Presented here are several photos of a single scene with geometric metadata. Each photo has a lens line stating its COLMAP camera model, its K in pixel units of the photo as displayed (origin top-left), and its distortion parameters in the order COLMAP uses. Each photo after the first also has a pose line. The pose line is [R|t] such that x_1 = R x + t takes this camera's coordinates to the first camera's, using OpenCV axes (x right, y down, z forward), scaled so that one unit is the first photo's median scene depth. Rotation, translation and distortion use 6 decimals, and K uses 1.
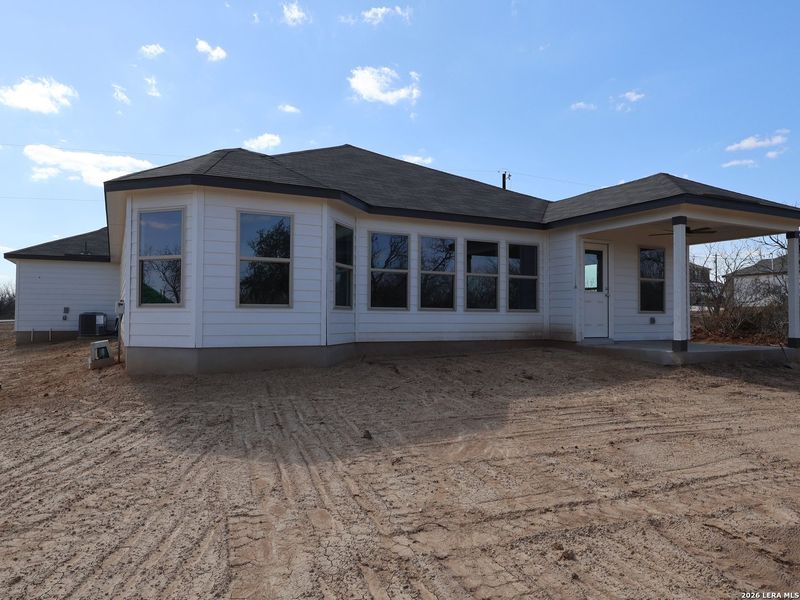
lens RADIAL K [[560.9, 0, 400.0], [0, 560.9, 300.0], [0, 0, 1]] dist [0.032567, -0.071605]
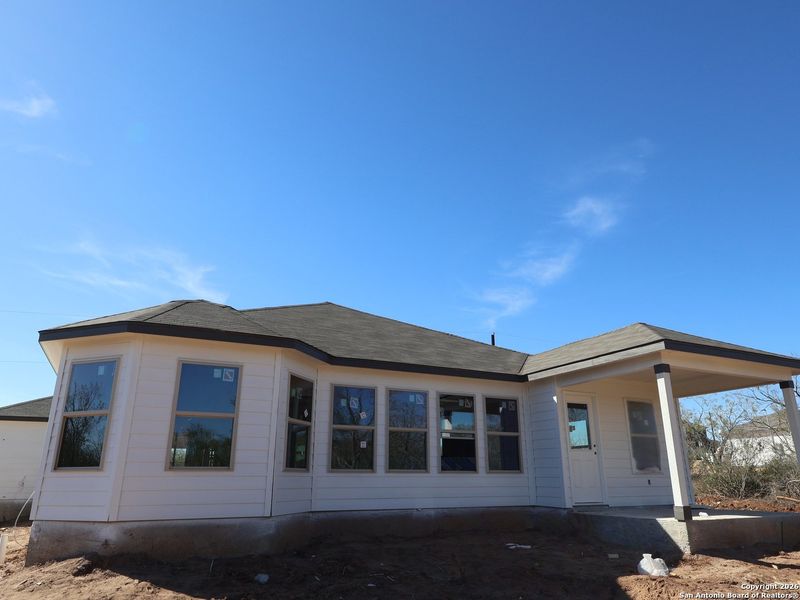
lens RADIAL K [[536.0, 0, 400.0], [0, 536.0, 300.0], [0, 0, 1]] dist [-0.000293, -0.003031]
pose [[0.999956, -0.009016, -0.002659, 0.057409], [0.007863, 0.957294, -0.289009, 0.002067], [0.005151, 0.288976, 0.957323, 0.099590]]
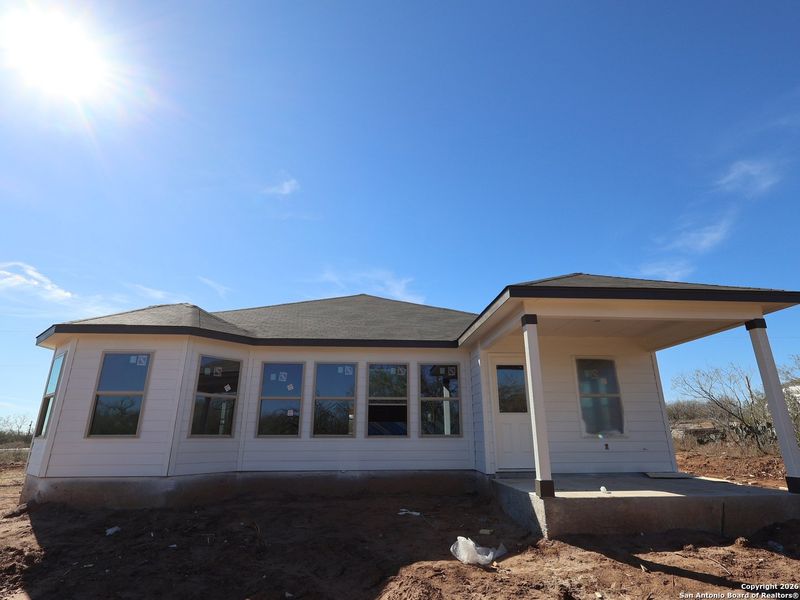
lens RADIAL K [[421.2, 0, 400.0], [0, 421.2, 300.0], [0, 0, 1]] dist [-0.003565, -0.000078]
pose [[0.923571, -0.124998, -0.362482, 0.464445], [0.019478, 0.959444, -0.281226, -0.002566], [0.382933, 0.252672, 0.888549, 0.324069]]
